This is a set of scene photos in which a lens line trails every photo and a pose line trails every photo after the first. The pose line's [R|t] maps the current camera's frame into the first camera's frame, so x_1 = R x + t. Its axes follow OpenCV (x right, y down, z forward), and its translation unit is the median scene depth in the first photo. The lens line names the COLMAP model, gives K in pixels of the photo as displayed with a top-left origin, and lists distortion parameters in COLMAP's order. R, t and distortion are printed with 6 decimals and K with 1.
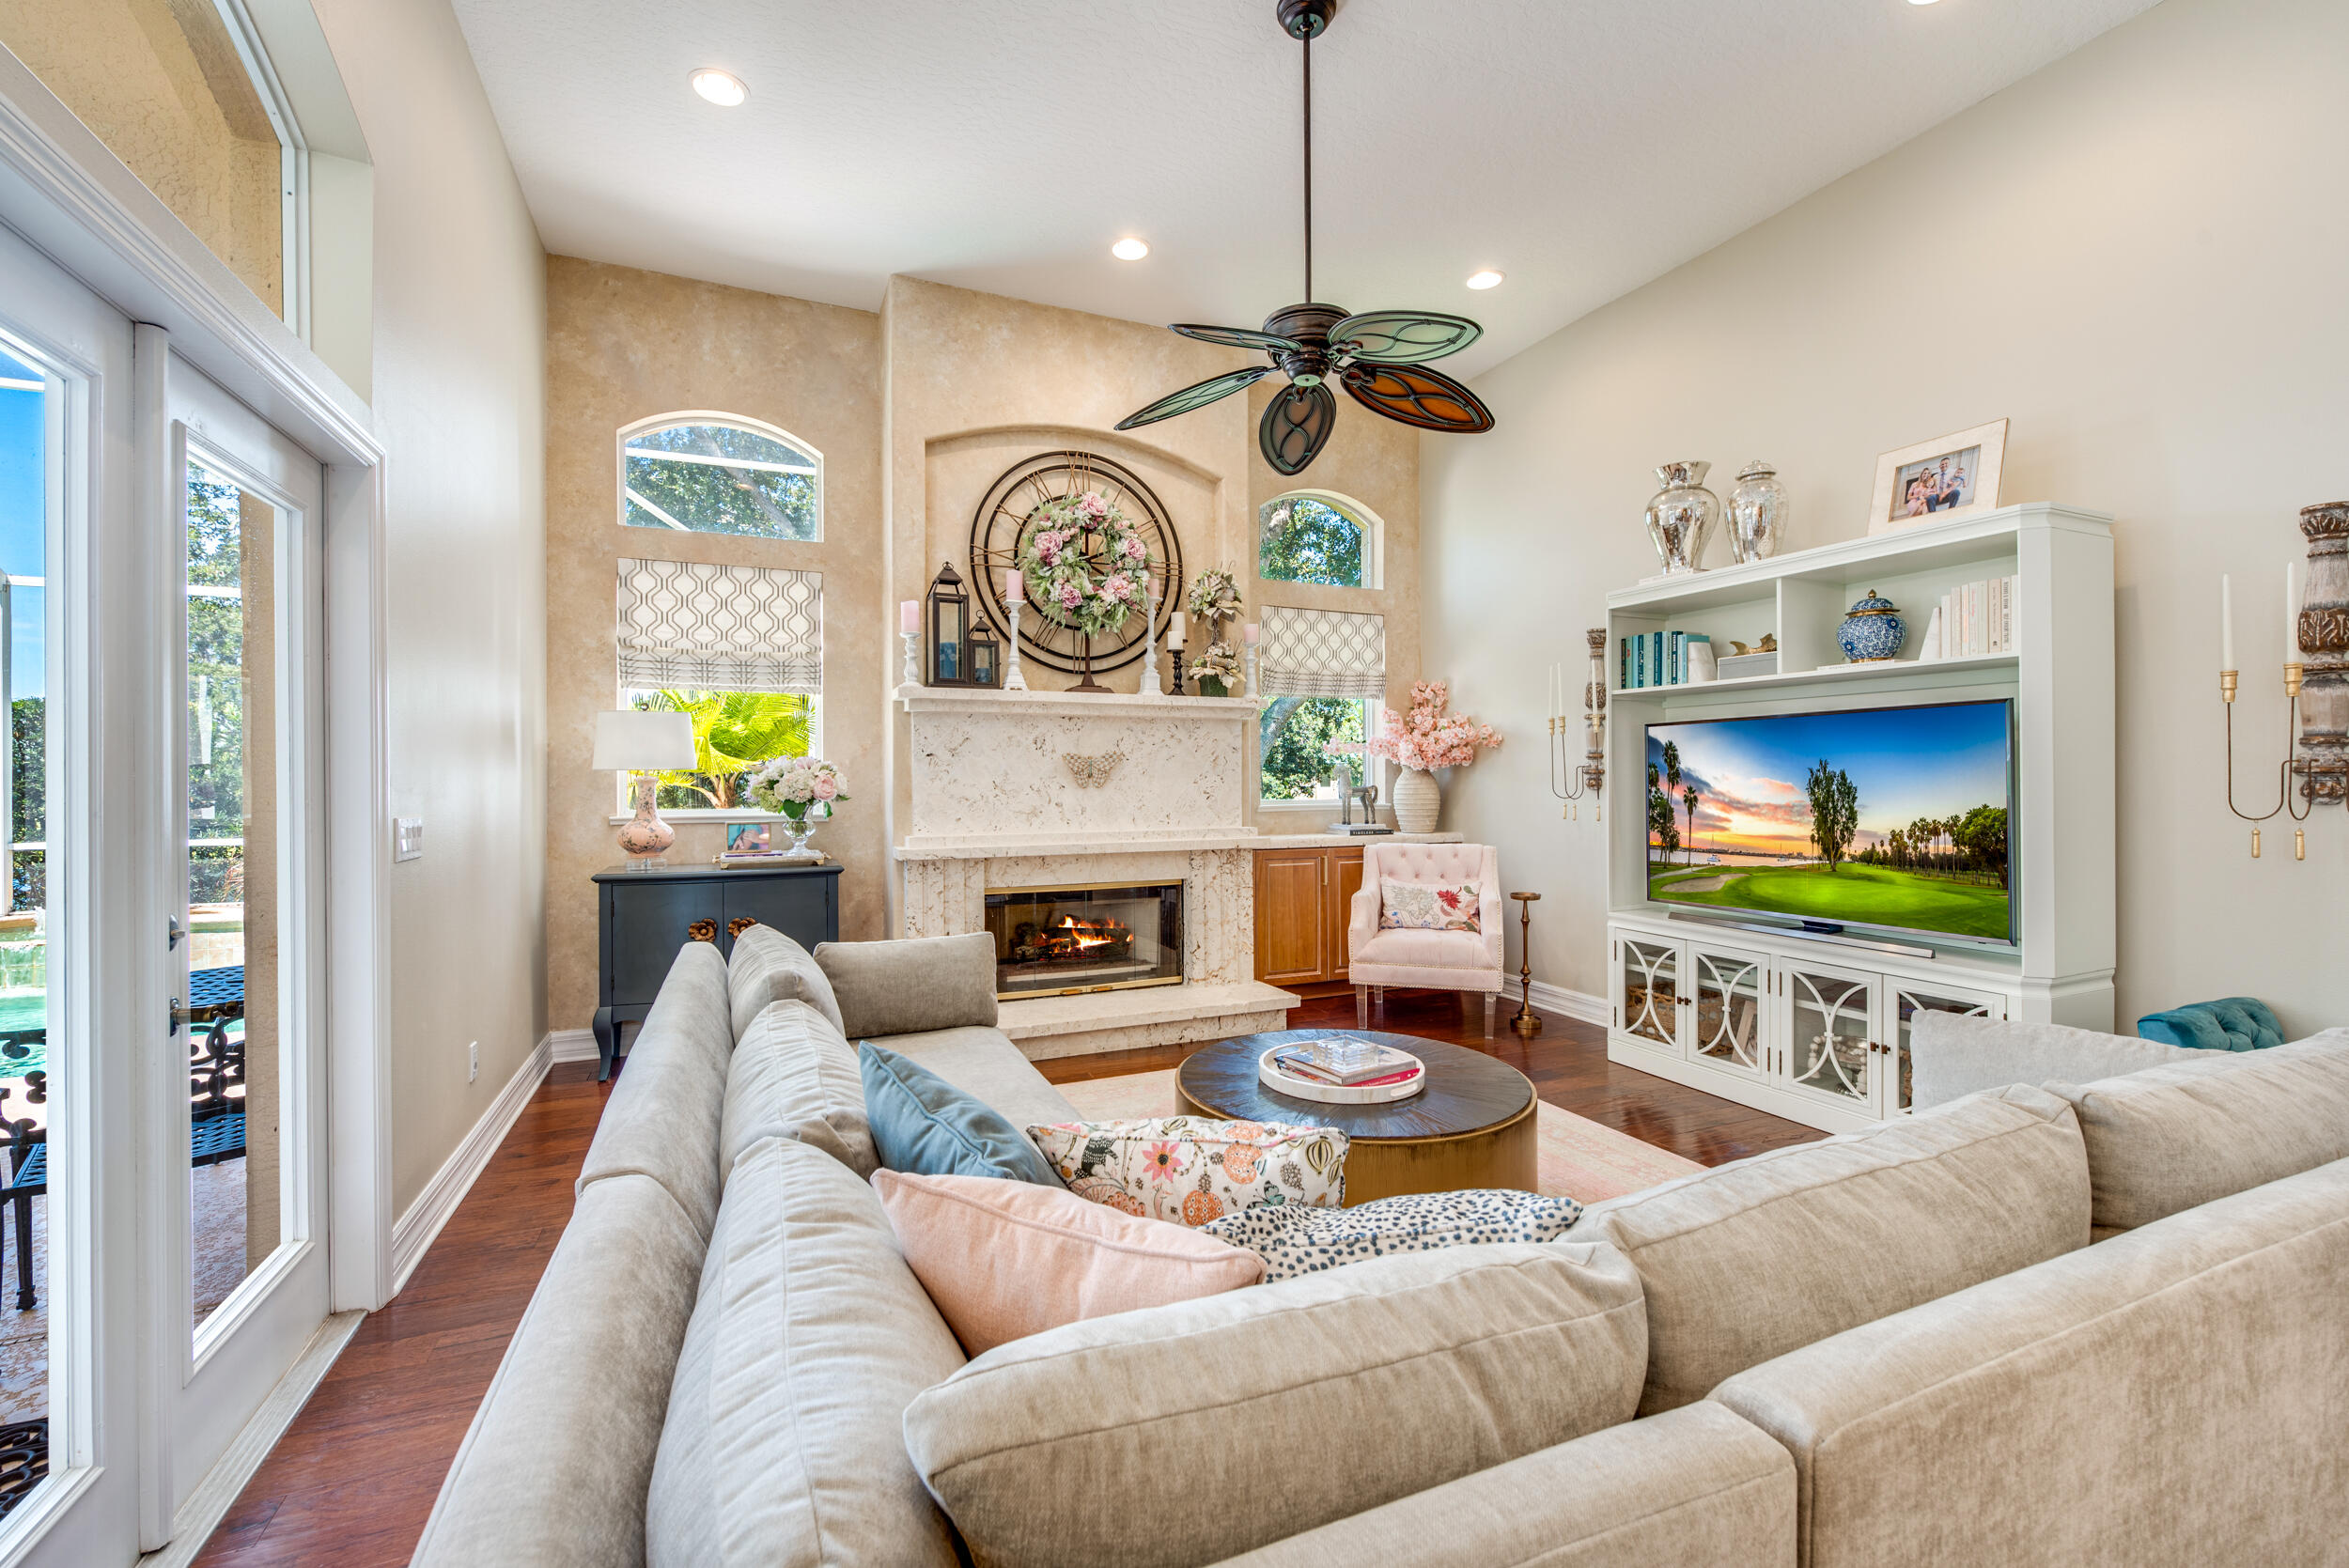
lens RADIAL K [[974.2, 0, 1174.5], [0, 974.2, 784.0], [0, 0, 1]] dist [0.000499, 0.000015]
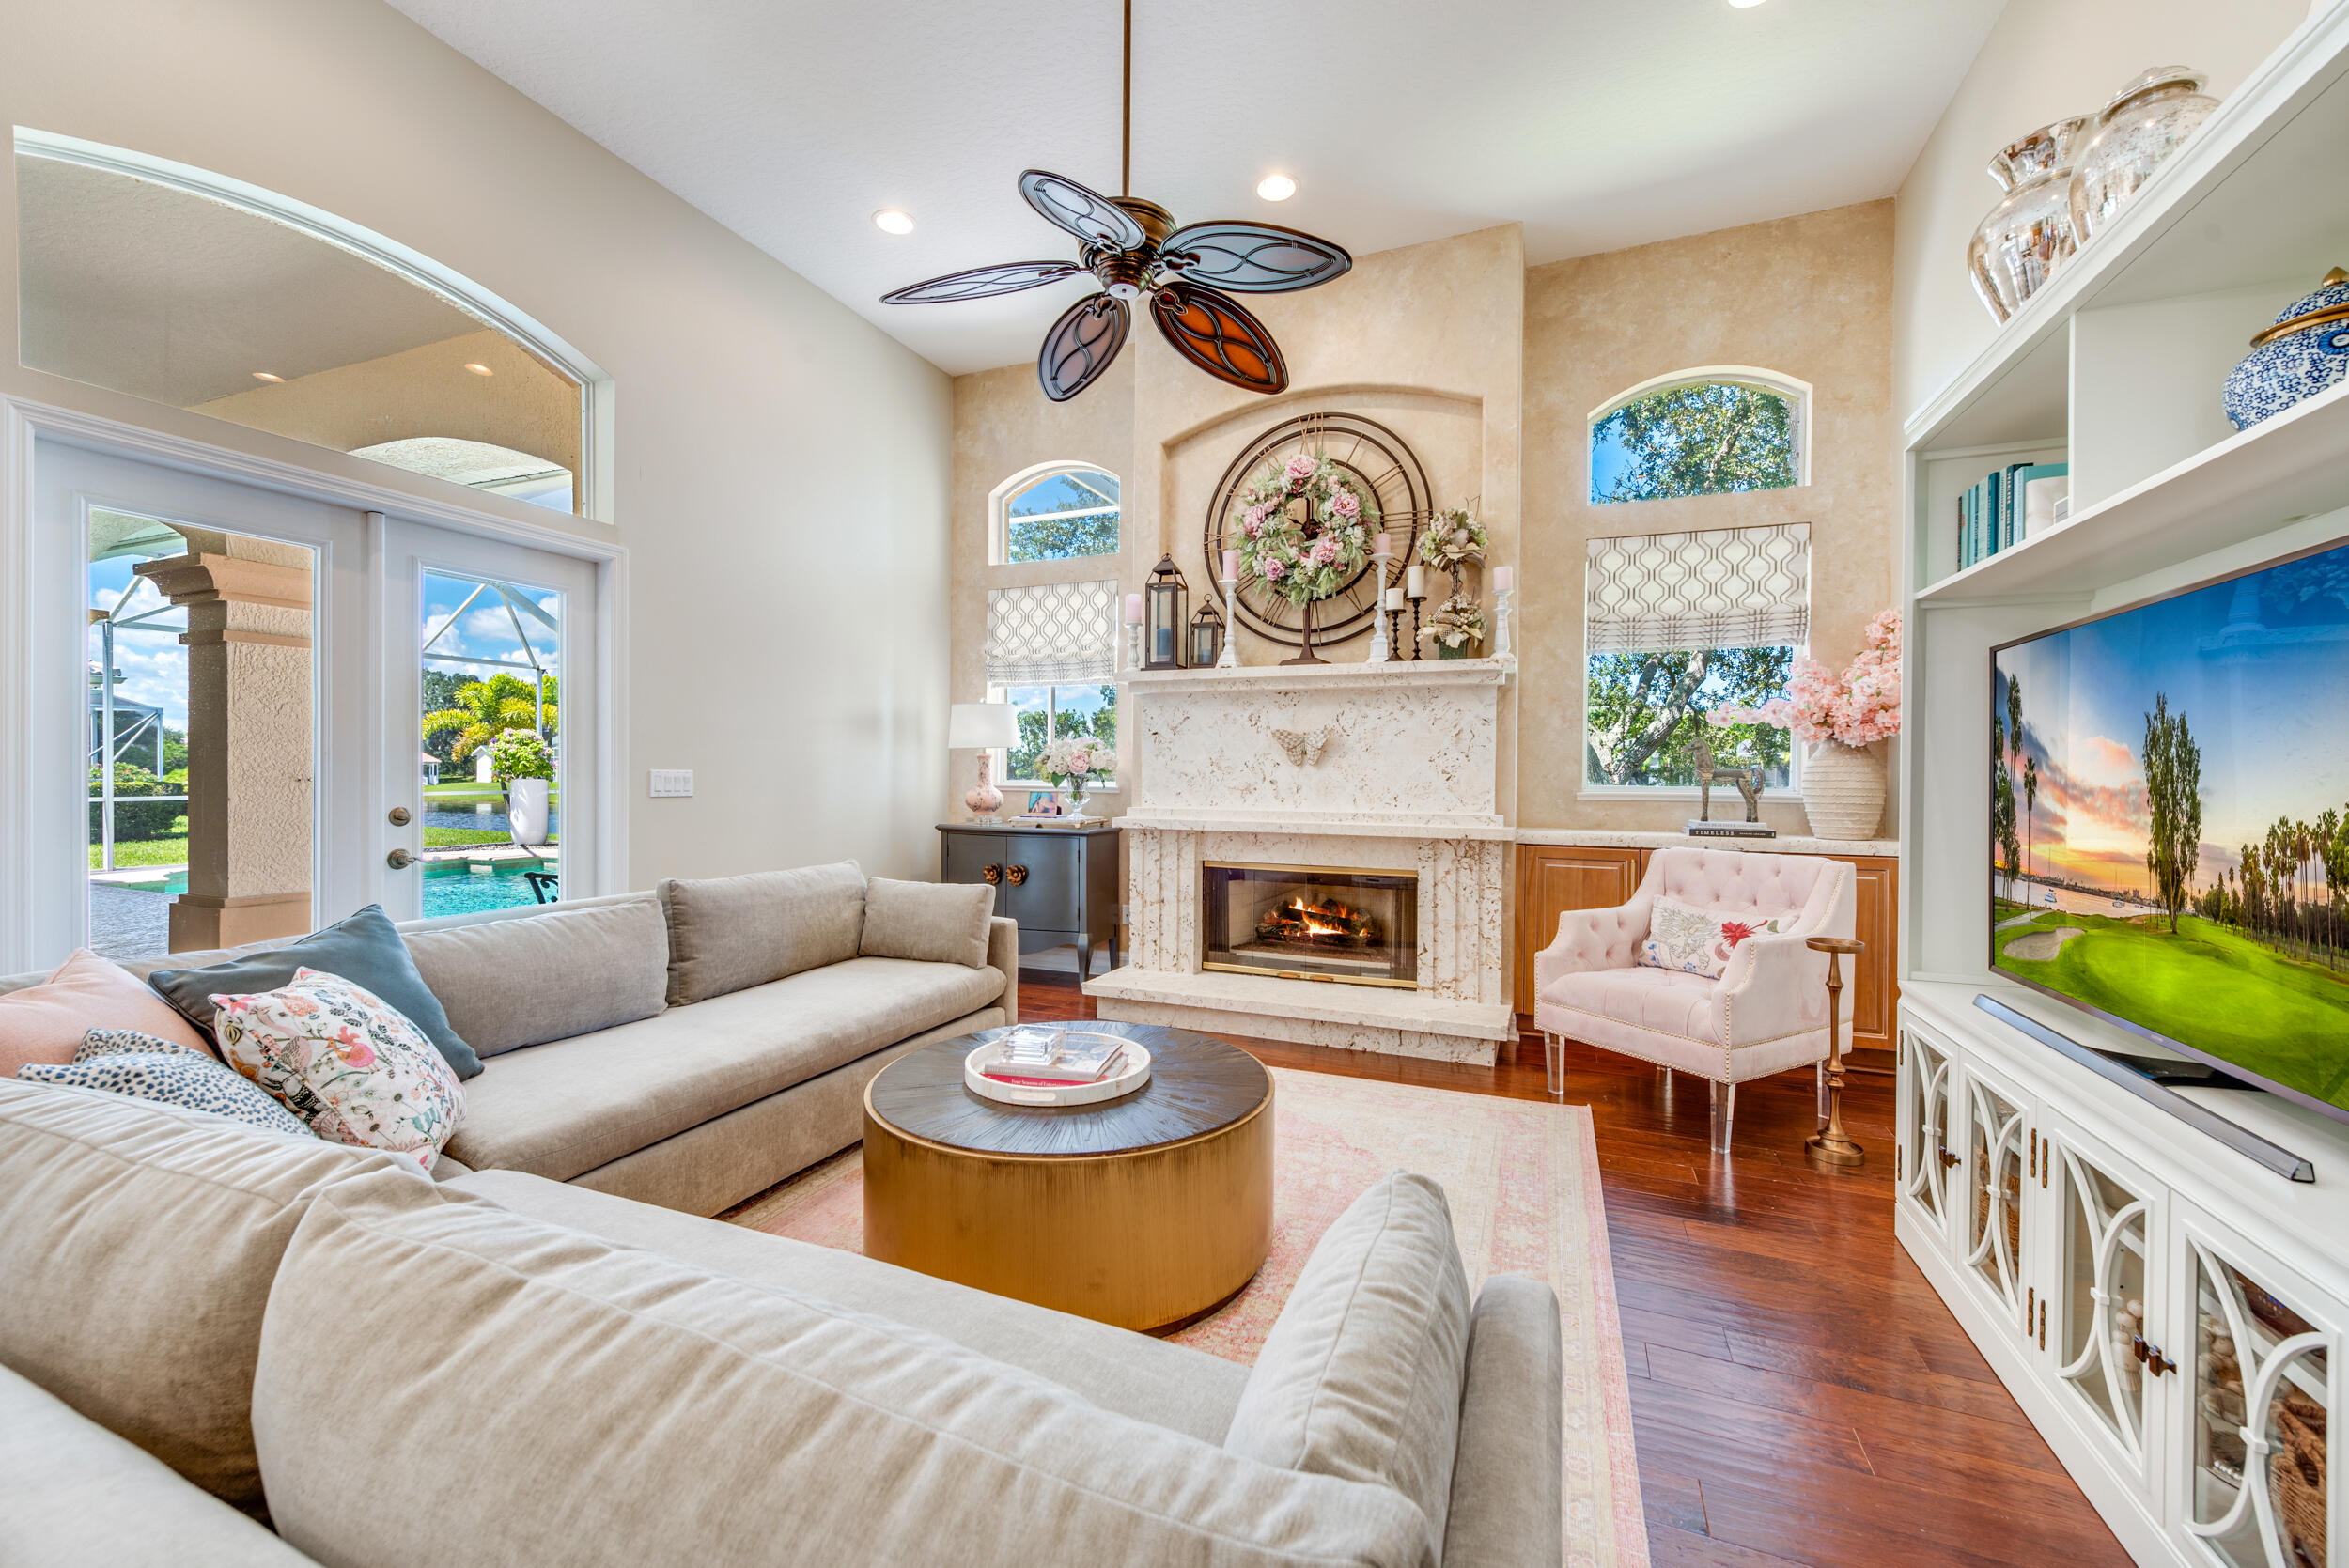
lens RADIAL K [[934.2, 0, 1170.6], [0, 934.2, 781.1], [0, 0, 1]] dist [0.011693, -0.000053]
pose [[0.695559, 0.014051, -0.718331, 0.499969], [-0.014066, 0.999883, 0.005939, 0.016530], [0.718331, 0.005973, 0.695676, 0.279190]]
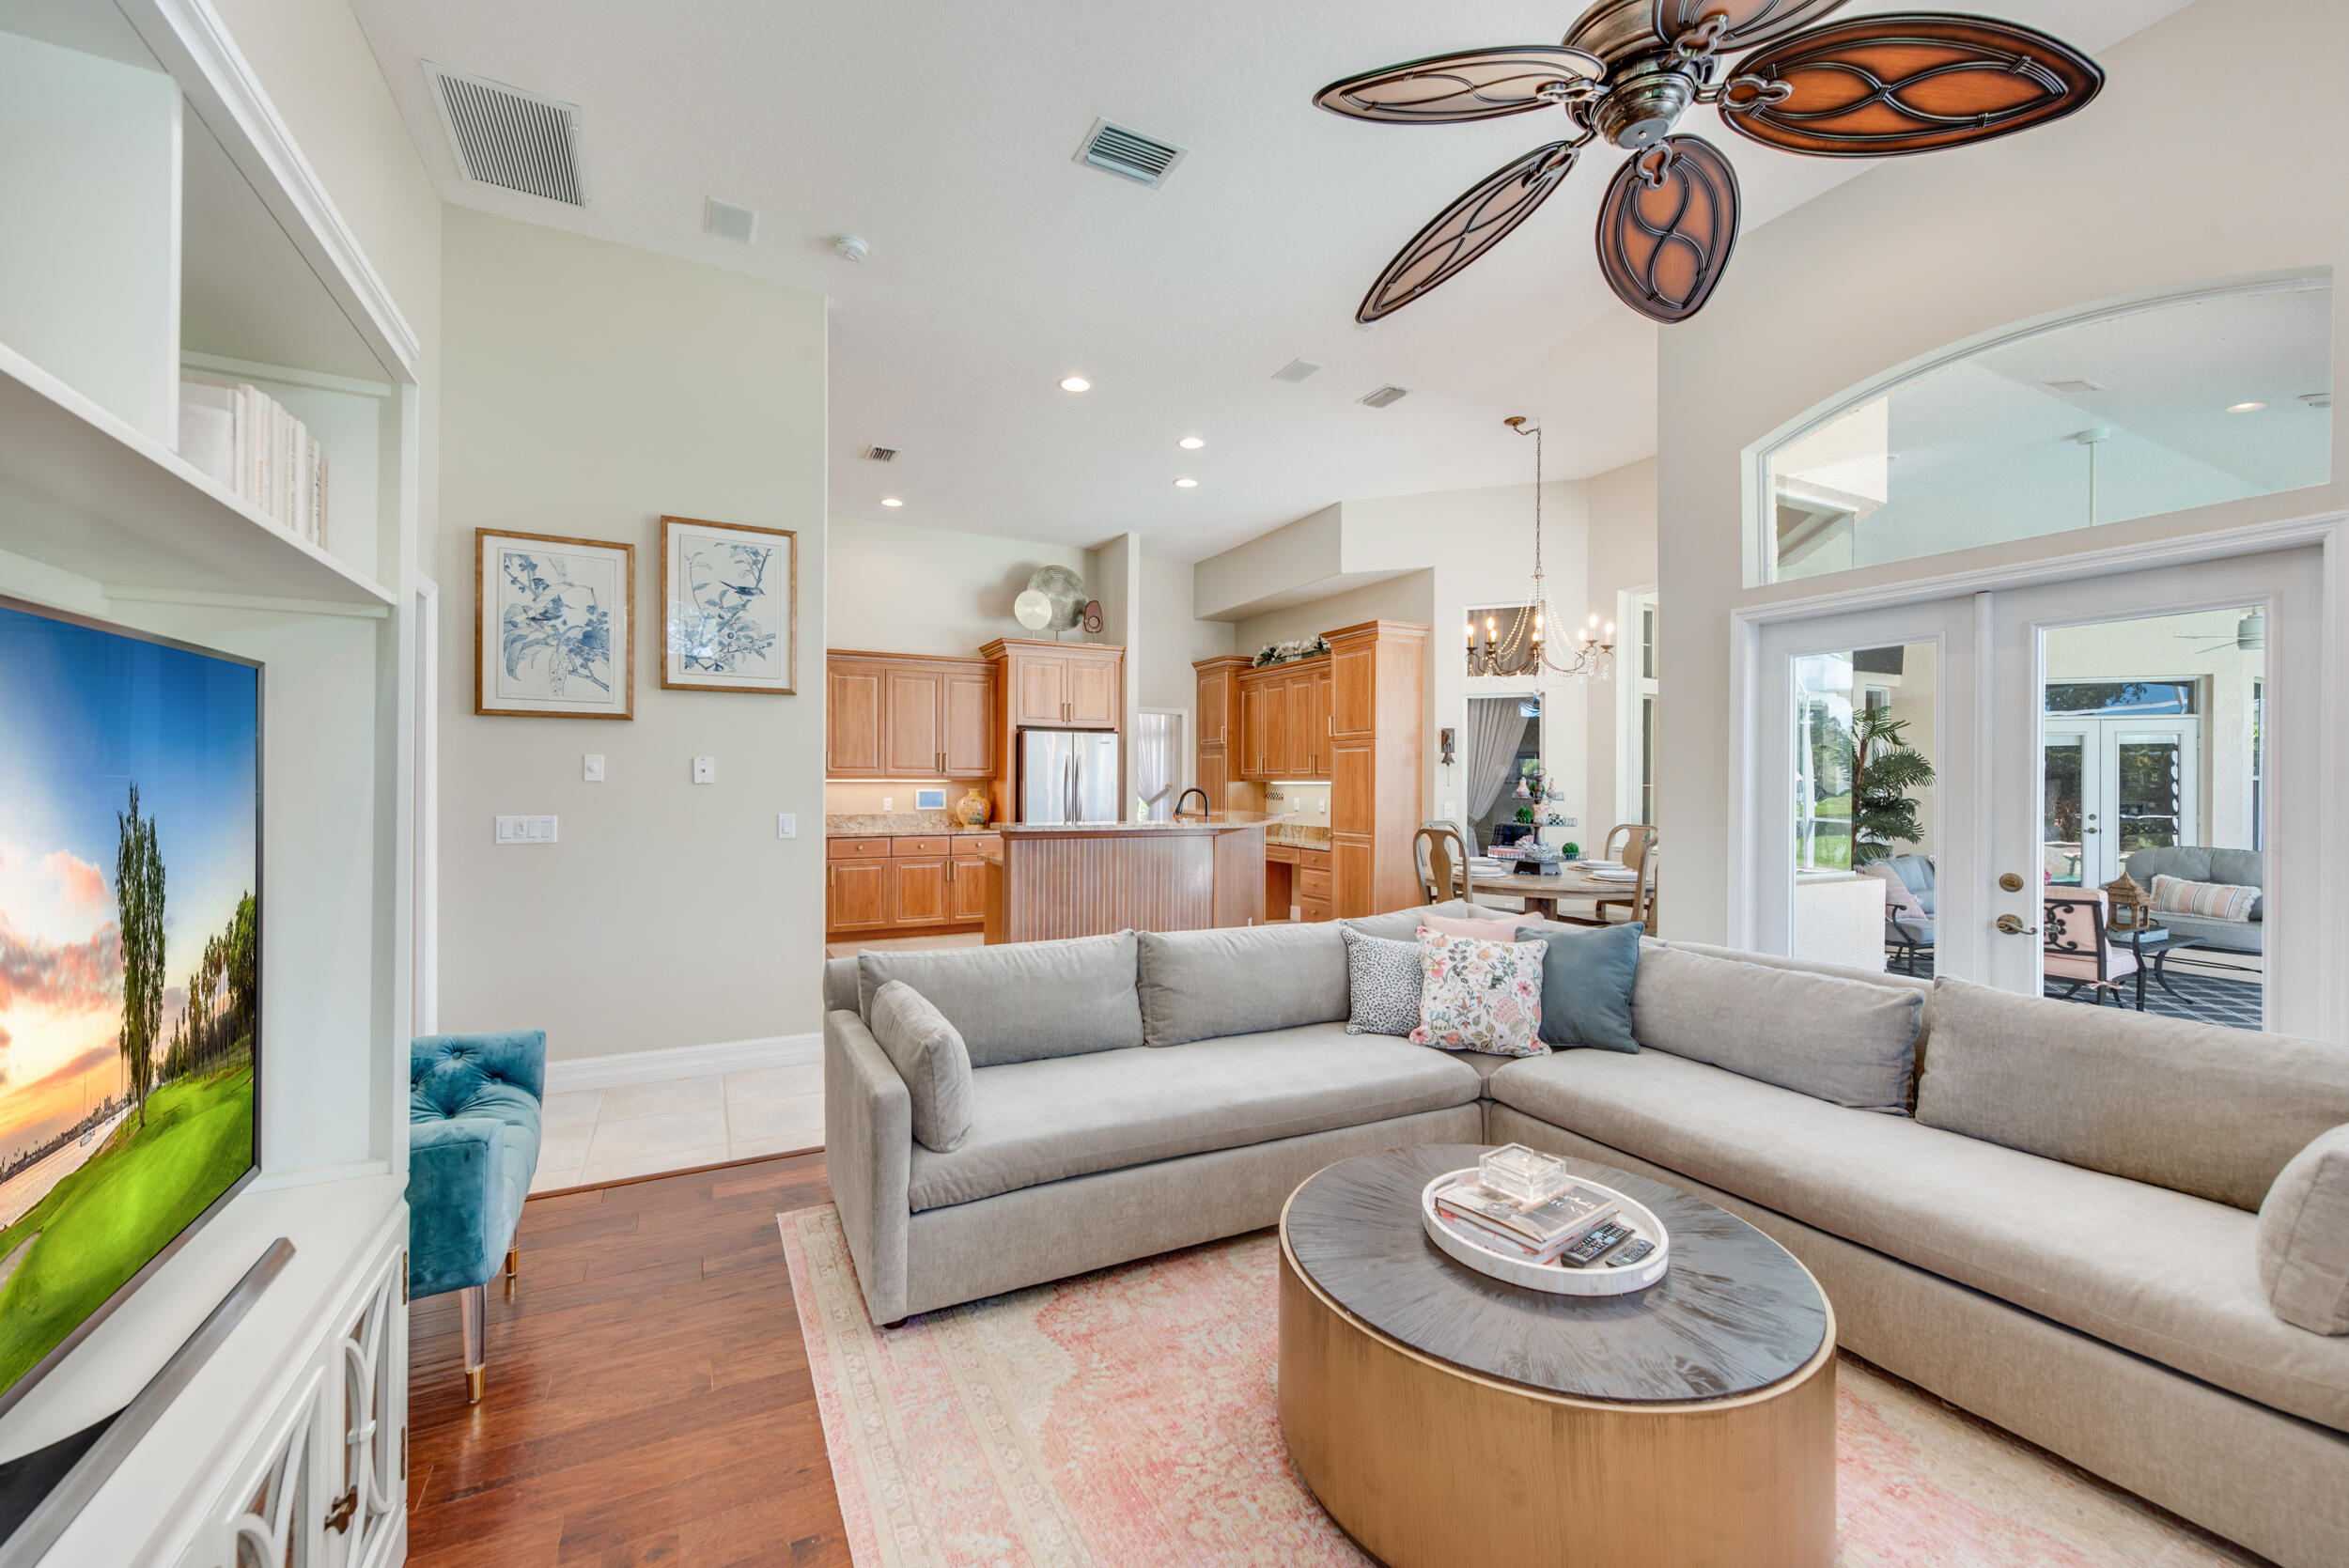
lens RADIAL K [[934.2, 0, 1170.6], [0, 934.2, 781.1], [0, 0, 1]] dist [0.011693, -0.000053]
pose [[-0.998104, -0.003539, -0.061447, 0.279965], [-0.003743, 0.999988, 0.003206, -0.018965], [0.061435, 0.003430, -0.998105, 0.974360]]
